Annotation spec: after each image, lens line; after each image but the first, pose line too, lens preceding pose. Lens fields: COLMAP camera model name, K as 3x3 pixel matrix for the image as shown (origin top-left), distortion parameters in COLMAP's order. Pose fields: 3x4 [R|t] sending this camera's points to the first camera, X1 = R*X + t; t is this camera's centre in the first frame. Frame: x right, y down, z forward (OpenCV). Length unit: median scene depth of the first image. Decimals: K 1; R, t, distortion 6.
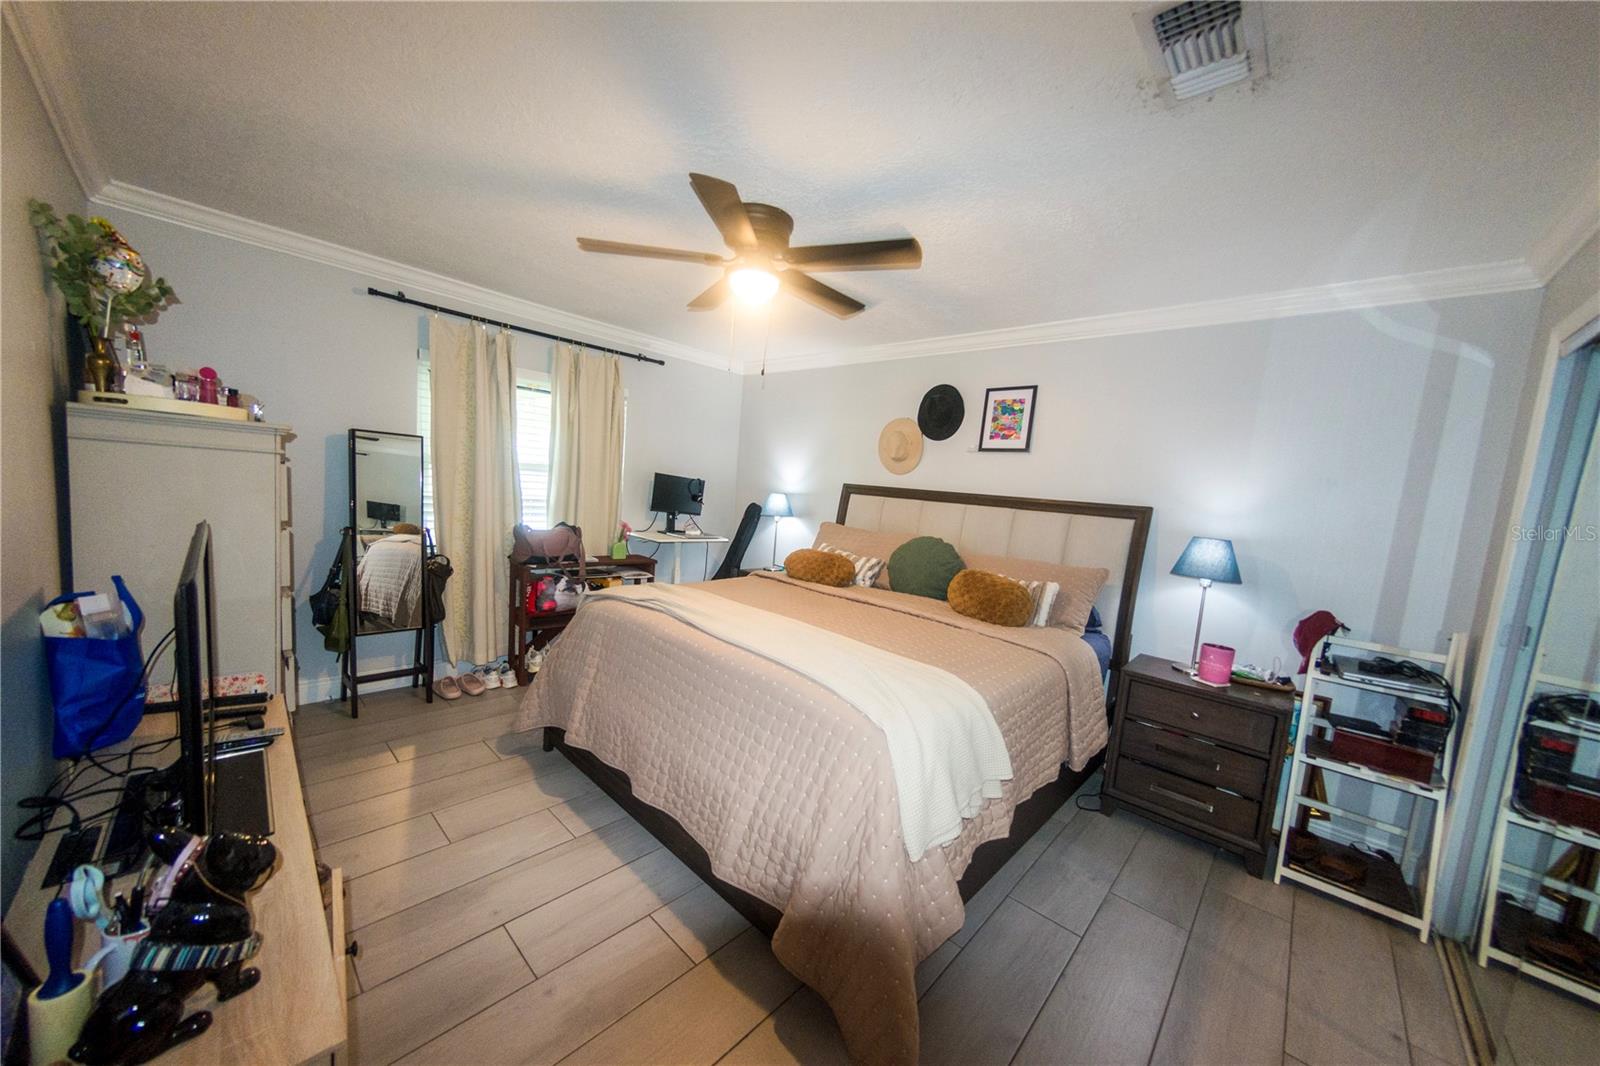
lens RADIAL K [[560.9, 0, 803.7], [0, 560.9, 539.8], [0, 0, 1]] dist [0.004128, -0.000217]
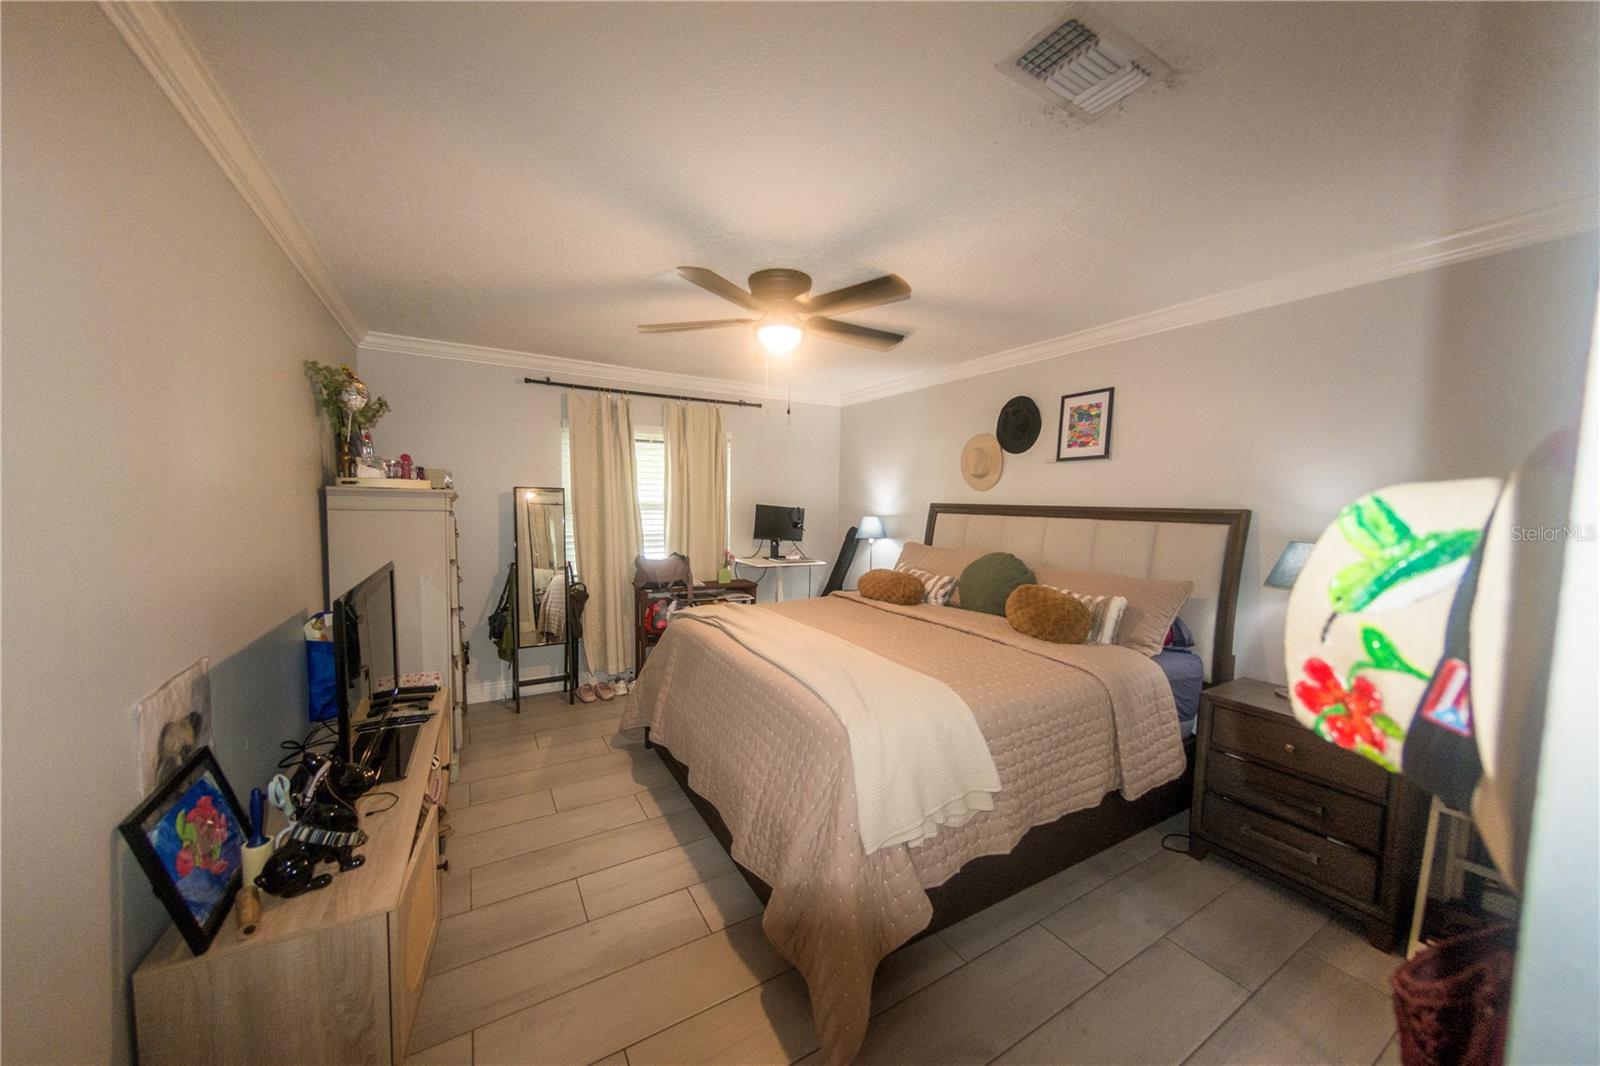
lens RADIAL K [[560.9, 0, 802.4], [0, 560.9, 539.6], [0, 0, 1]] dist [0.004128, -0.000217]
pose [[0.957167, -0.045324, -0.285968, 0.244389], [0.033008, 0.998314, -0.047745, 0.009705], [0.287650, 0.036261, 0.957049, -0.053180]]
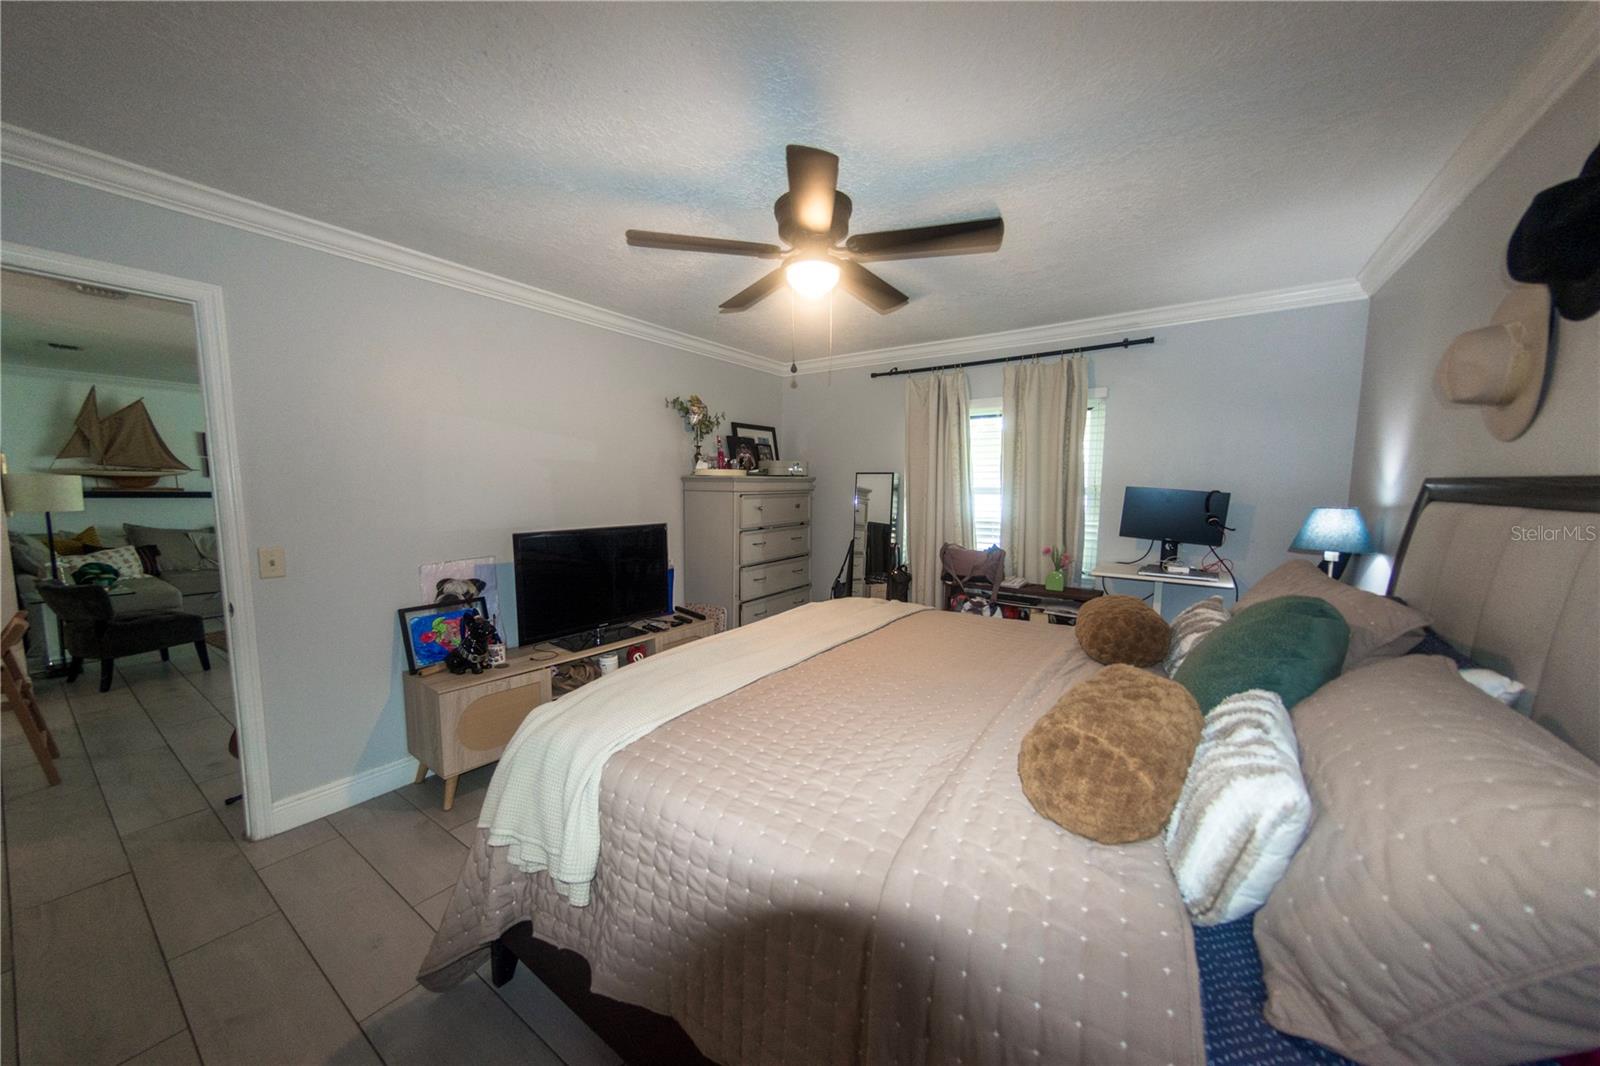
lens RADIAL K [[560.9, 0, 803.1], [0, 560.9, 542.0], [0, 0, 1]] dist [0.004128, -0.000217]
pose [[0.138935, 0.021786, -0.990062, 0.790049], [-0.089438, 0.995948, 0.009365, -0.022178], [0.986255, 0.087248, 0.140320, 0.836115]]
